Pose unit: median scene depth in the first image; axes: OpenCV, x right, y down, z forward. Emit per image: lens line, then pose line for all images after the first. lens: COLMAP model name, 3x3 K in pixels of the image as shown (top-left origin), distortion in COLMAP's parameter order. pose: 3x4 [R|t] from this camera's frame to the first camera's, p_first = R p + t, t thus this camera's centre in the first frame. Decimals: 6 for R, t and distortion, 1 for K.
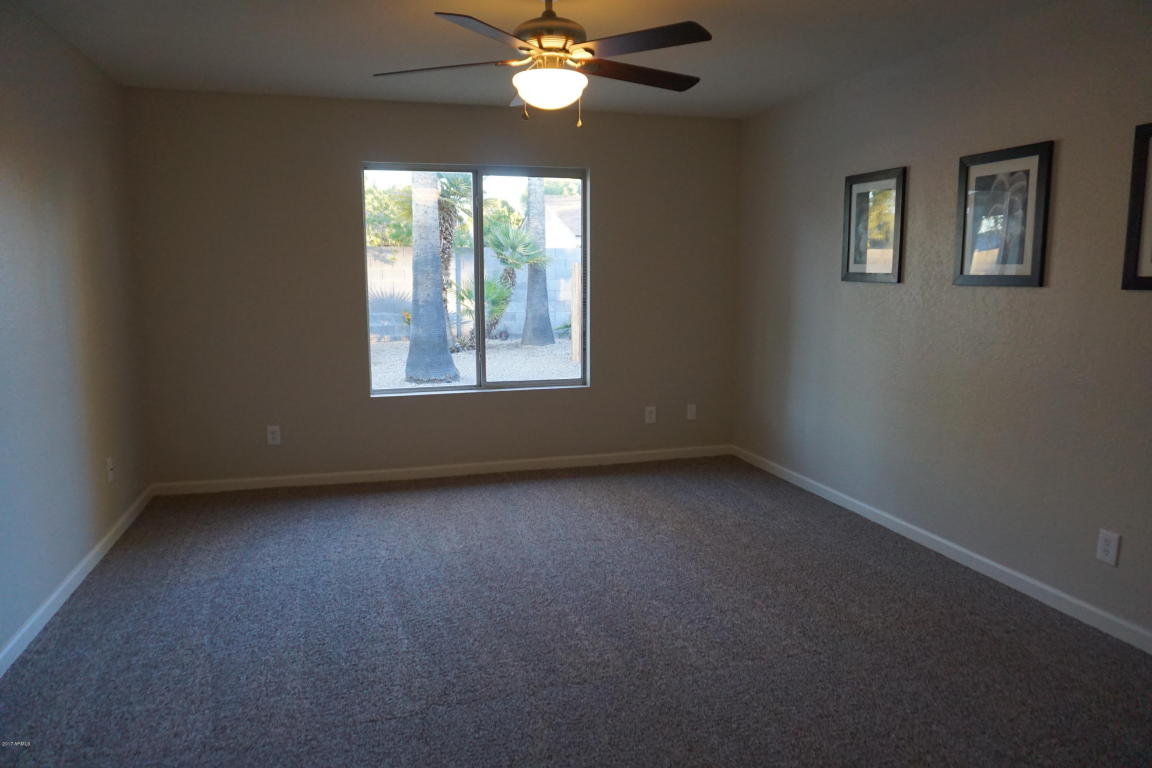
lens RADIAL K [[763.1, 0, 570.4], [0, 763.1, 377.9], [0, 0, 1]] dist [-0.048429, 0.024937]
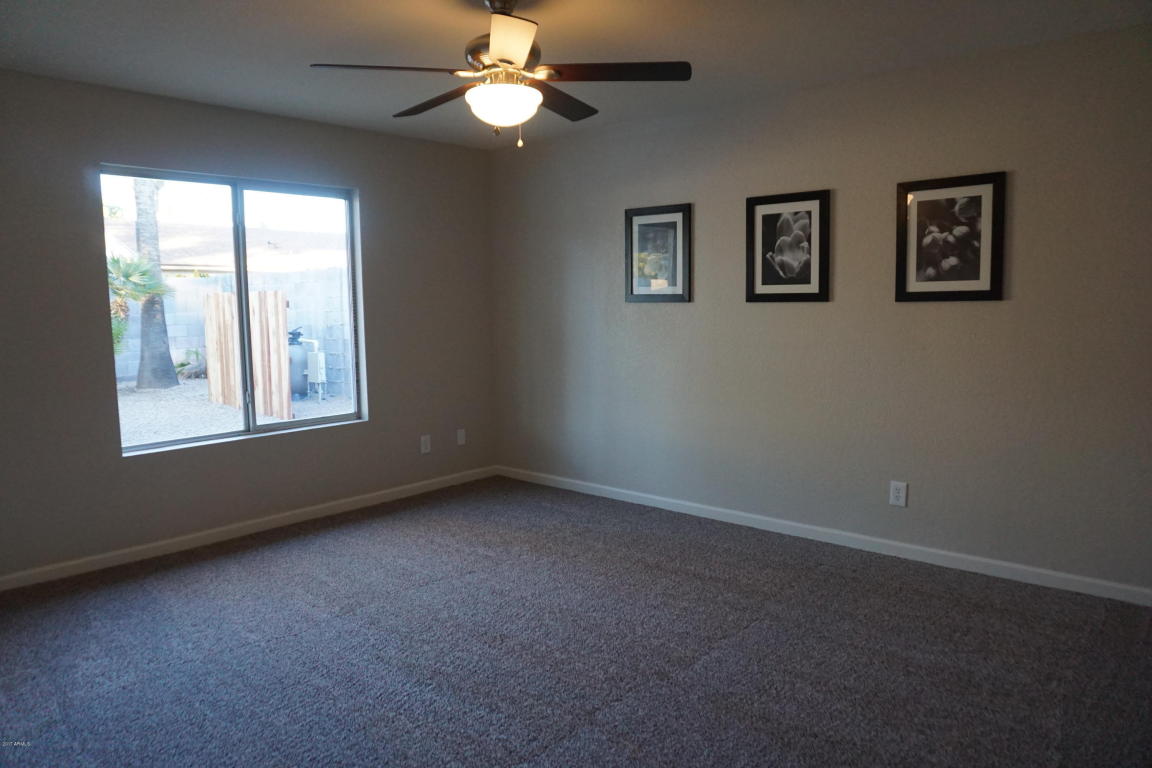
lens RADIAL K [[763.1, 0, 573.9], [0, 763.1, 382.6], [0, 0, 1]] dist [-0.048429, 0.024937]
pose [[0.849772, -0.067423, 0.522821, -0.249841], [0.084471, 0.996387, -0.008802, -0.005067], [-0.520339, 0.051643, 0.852397, 0.073108]]
